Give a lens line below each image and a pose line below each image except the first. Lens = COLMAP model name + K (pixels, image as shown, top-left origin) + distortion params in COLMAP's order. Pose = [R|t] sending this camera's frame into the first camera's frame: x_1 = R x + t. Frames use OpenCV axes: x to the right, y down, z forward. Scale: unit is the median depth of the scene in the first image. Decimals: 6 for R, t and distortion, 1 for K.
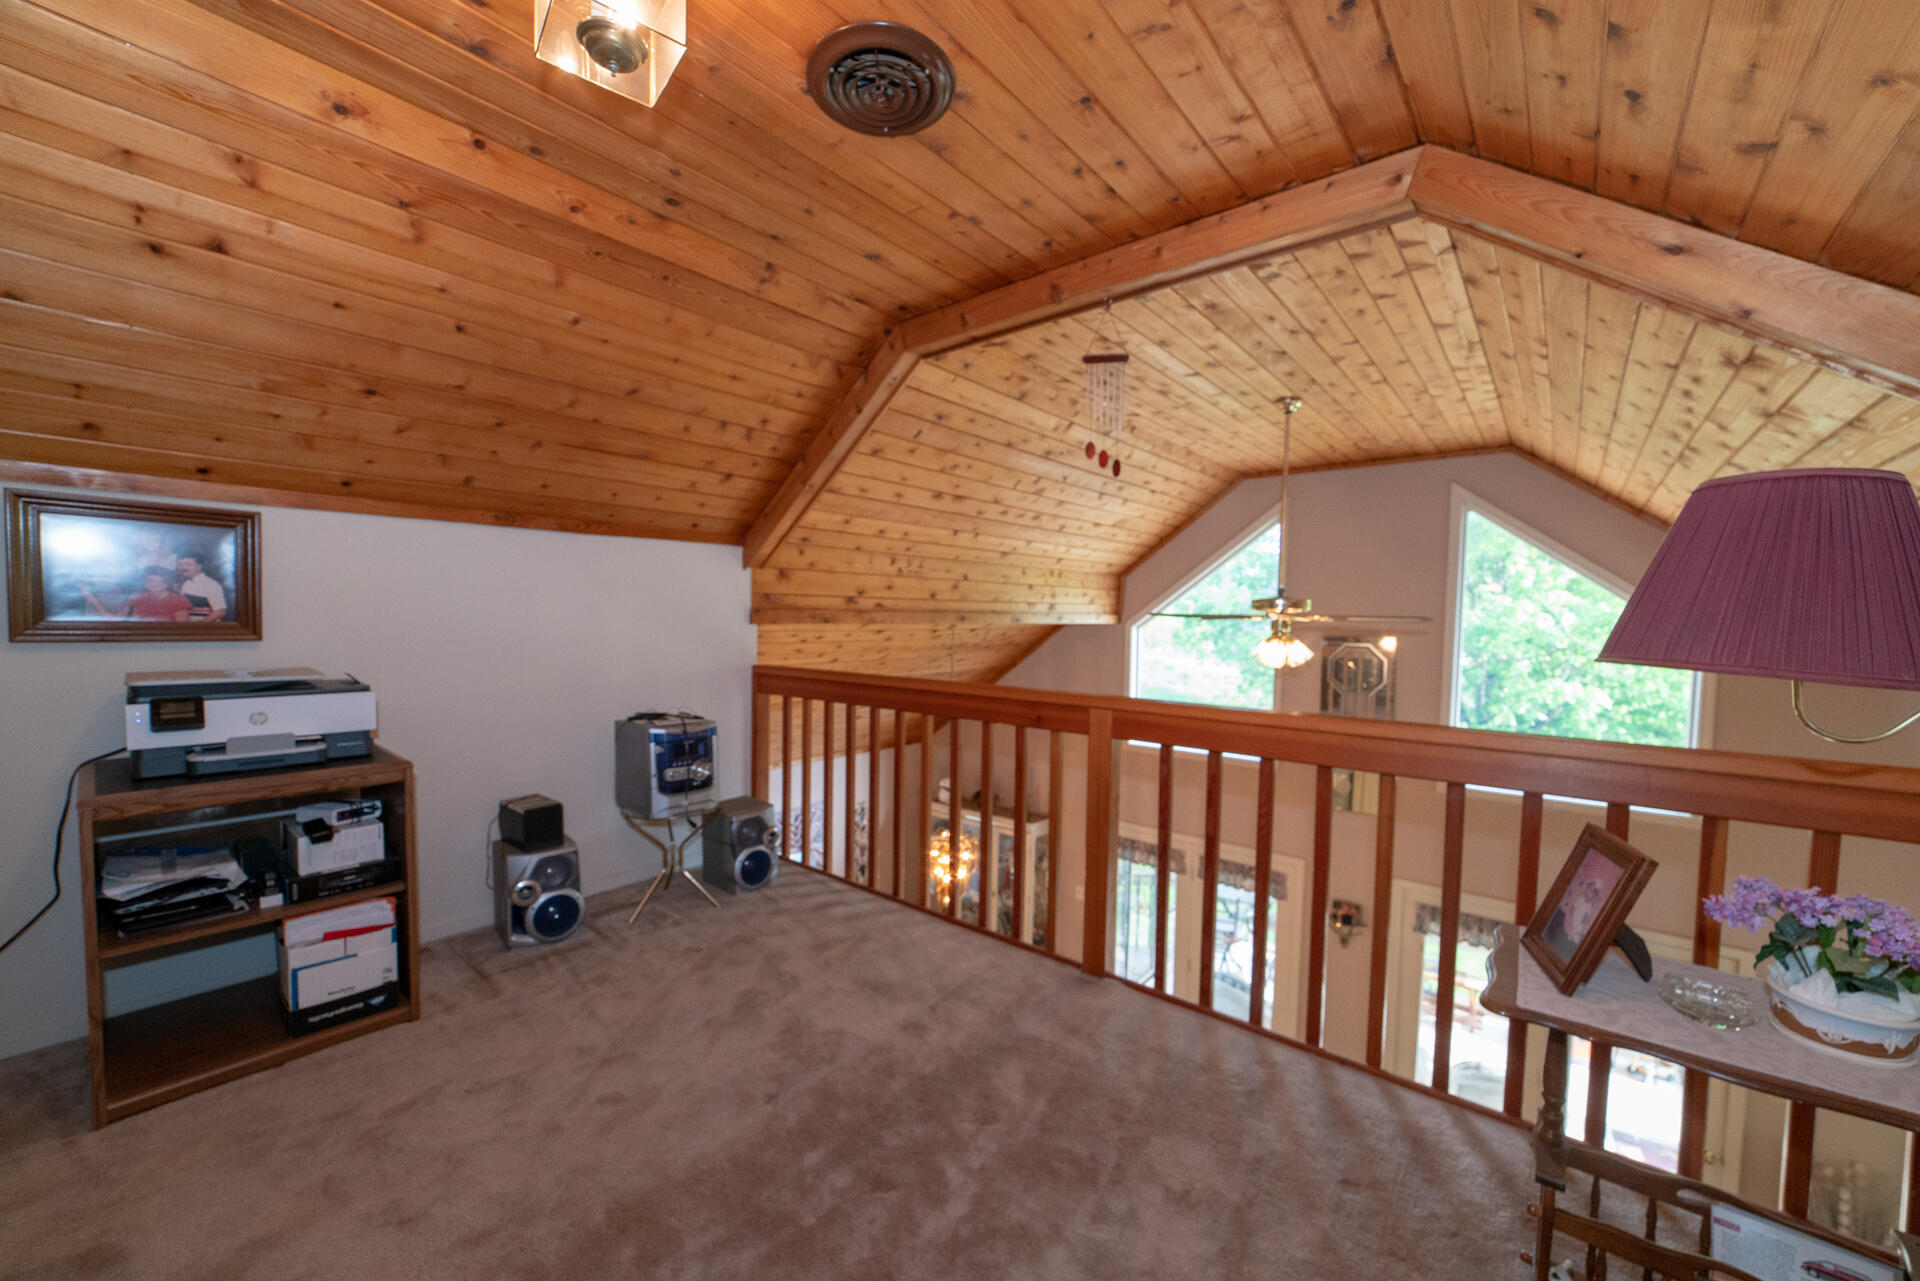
lens RADIAL K [[747.1, 0, 952.2], [0, 747.1, 614.7], [0, 0, 1]] dist [-0.000251, 0.000000]
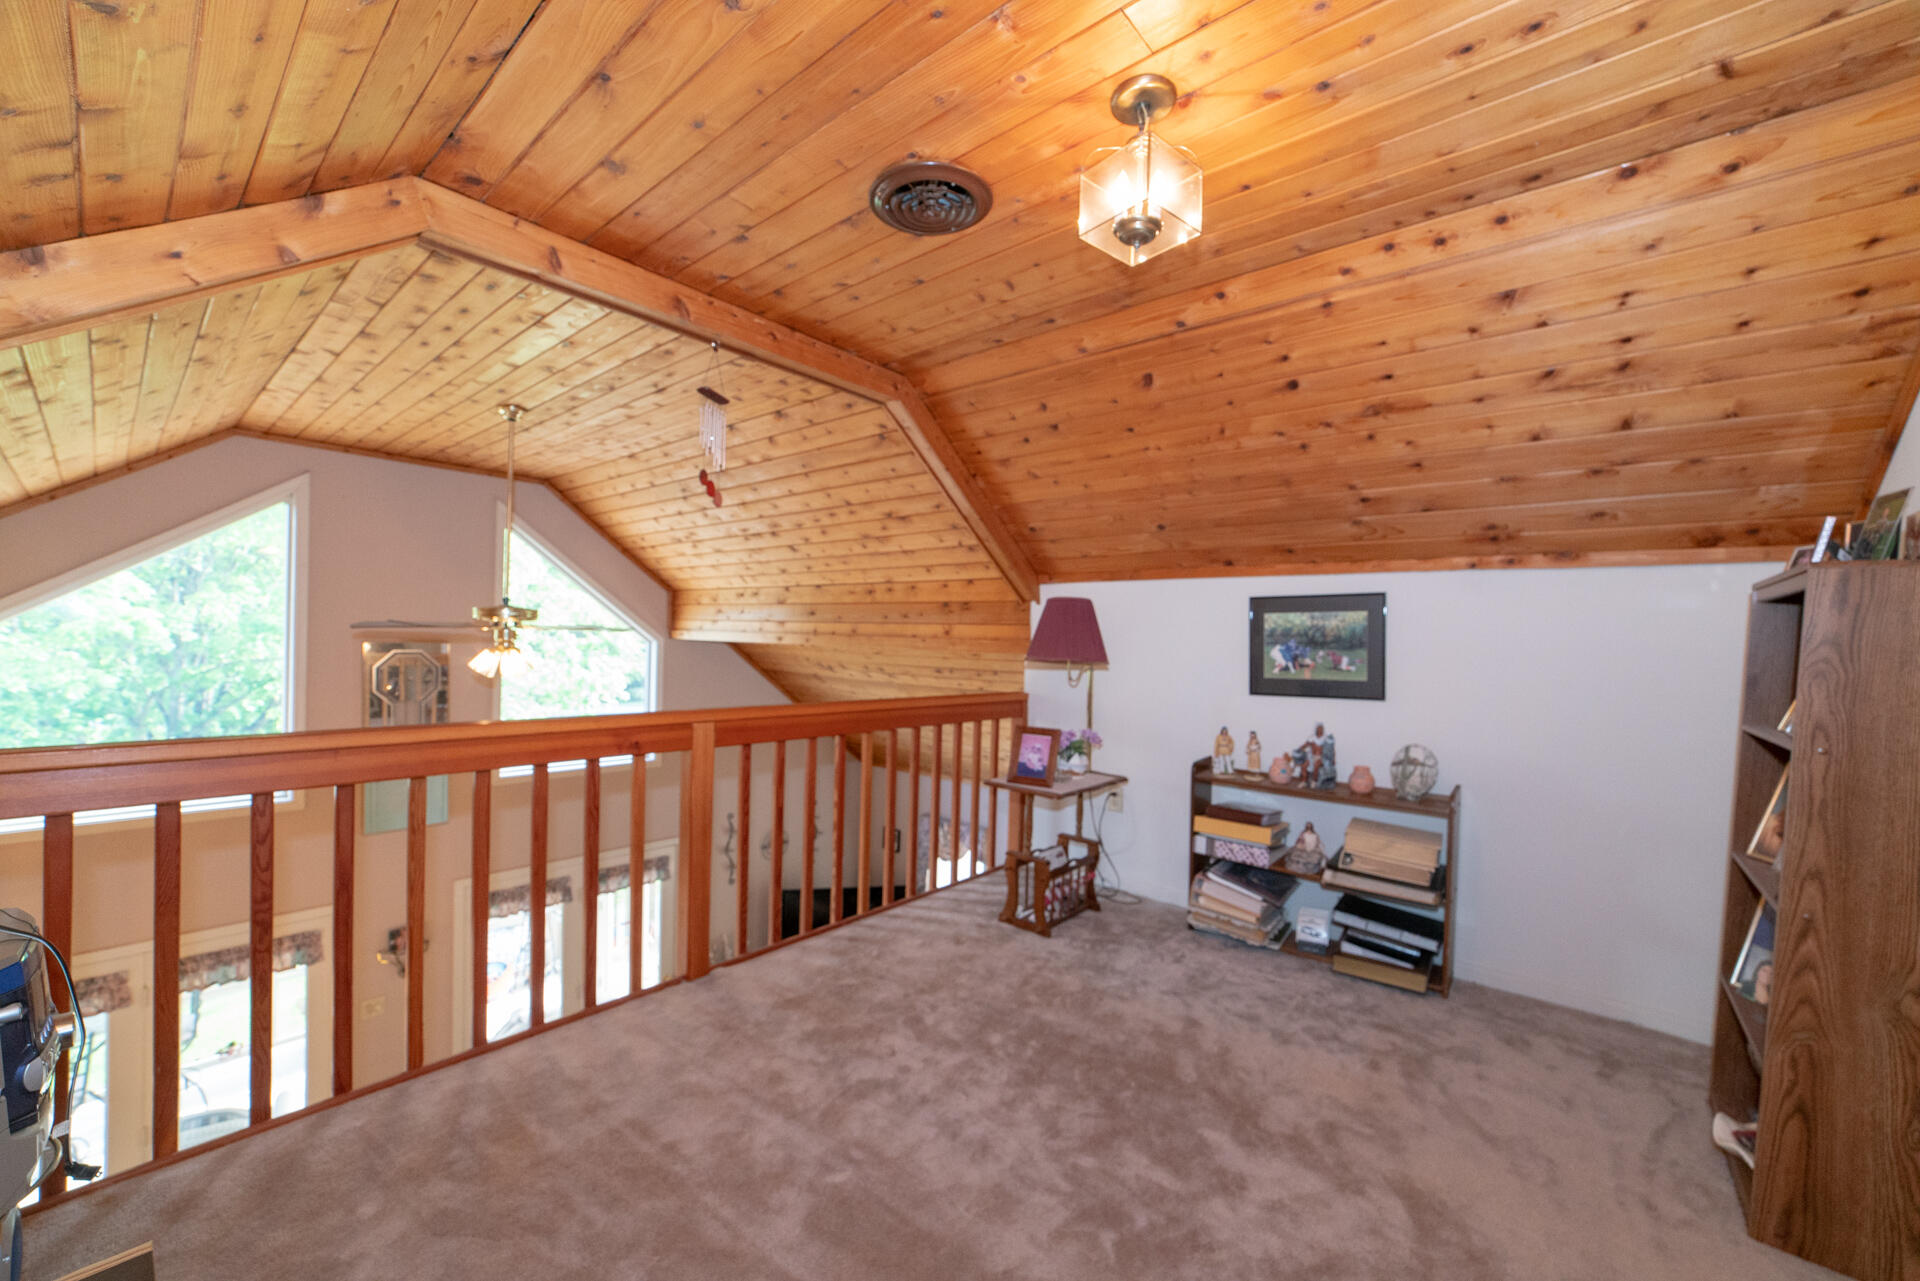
lens RADIAL K [[719.4, 0, 960.0], [0, 719.4, 640.5], [0, 0, 1]] dist [0.049762, -0.000029]
pose [[0.015425, -0.027585, 0.999500, -0.615812], [-0.021591, 0.999377, 0.027915, -0.021246], [-0.999648, -0.022011, 0.014819, 0.450068]]
